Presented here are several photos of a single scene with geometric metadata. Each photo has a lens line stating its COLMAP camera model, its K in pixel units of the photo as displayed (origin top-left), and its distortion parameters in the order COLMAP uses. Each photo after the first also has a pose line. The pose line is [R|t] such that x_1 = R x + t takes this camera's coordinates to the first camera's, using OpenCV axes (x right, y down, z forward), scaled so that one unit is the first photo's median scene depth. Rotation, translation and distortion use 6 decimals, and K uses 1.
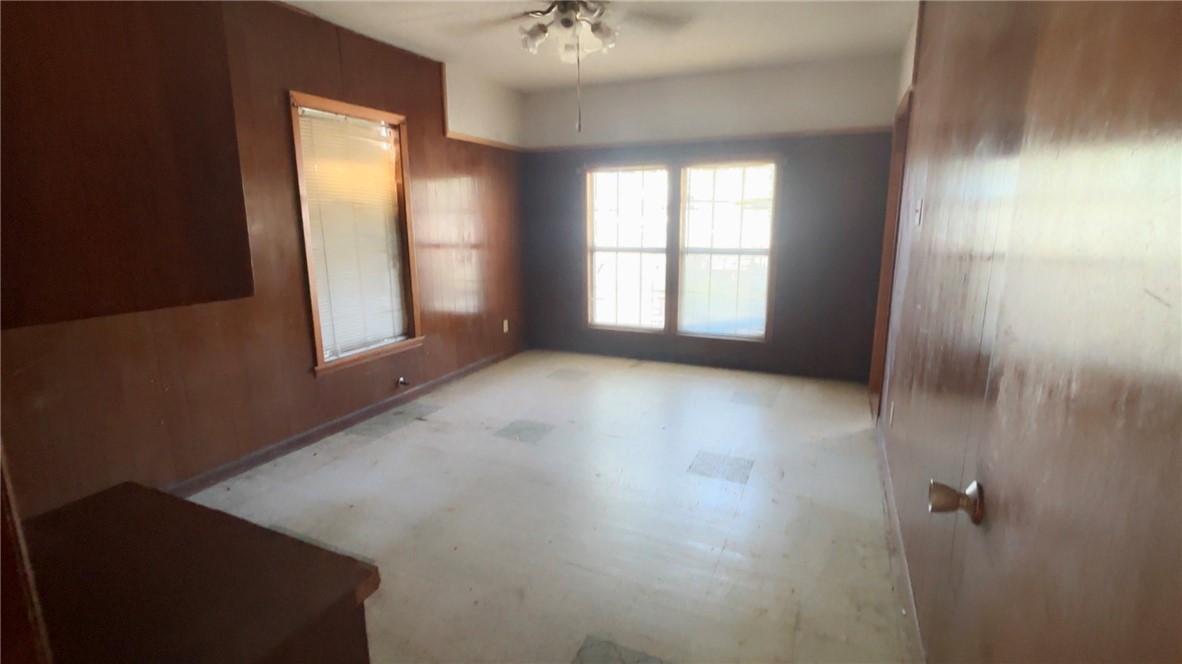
lens RADIAL K [[545.5, 0, 593.0], [0, 545.5, 331.8], [0, 0, 1]] dist [0.004597, -0.005053]
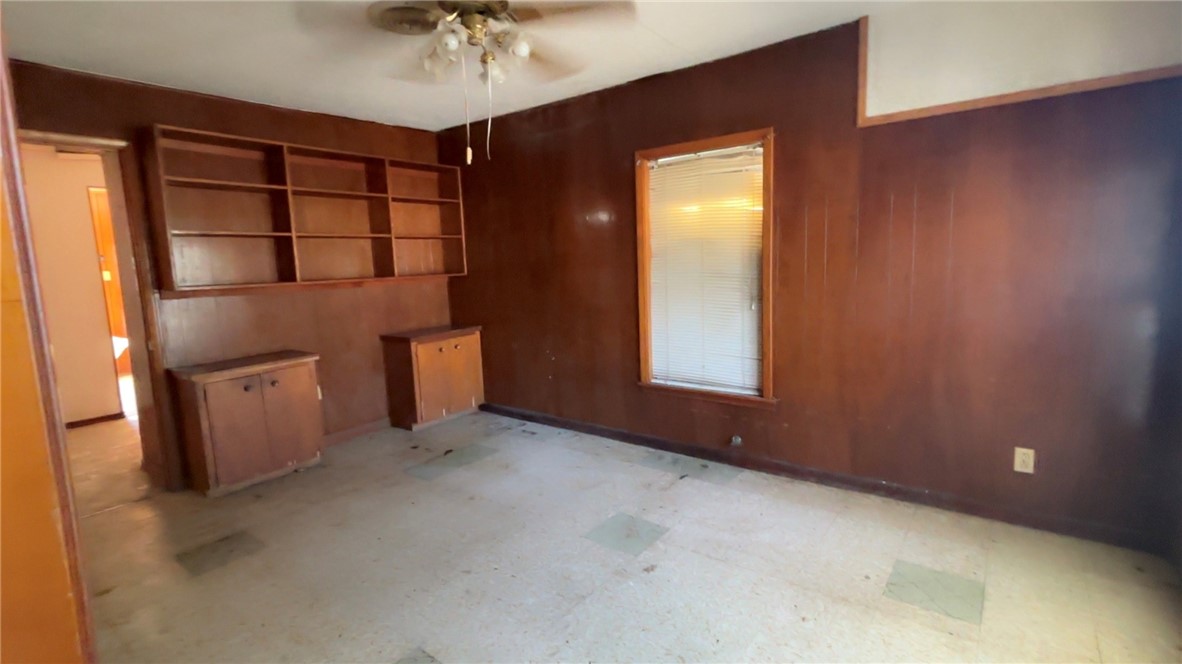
lens RADIAL K [[545.5, 0, 586.4], [0, 545.5, 329.0], [0, 0, 1]] dist [0.004597, -0.005053]
pose [[-0.243652, 0.132401, -0.960783, 0.558330], [-0.168818, 0.969725, 0.176445, -0.208505], [0.955057, 0.205189, -0.213923, 1.007725]]
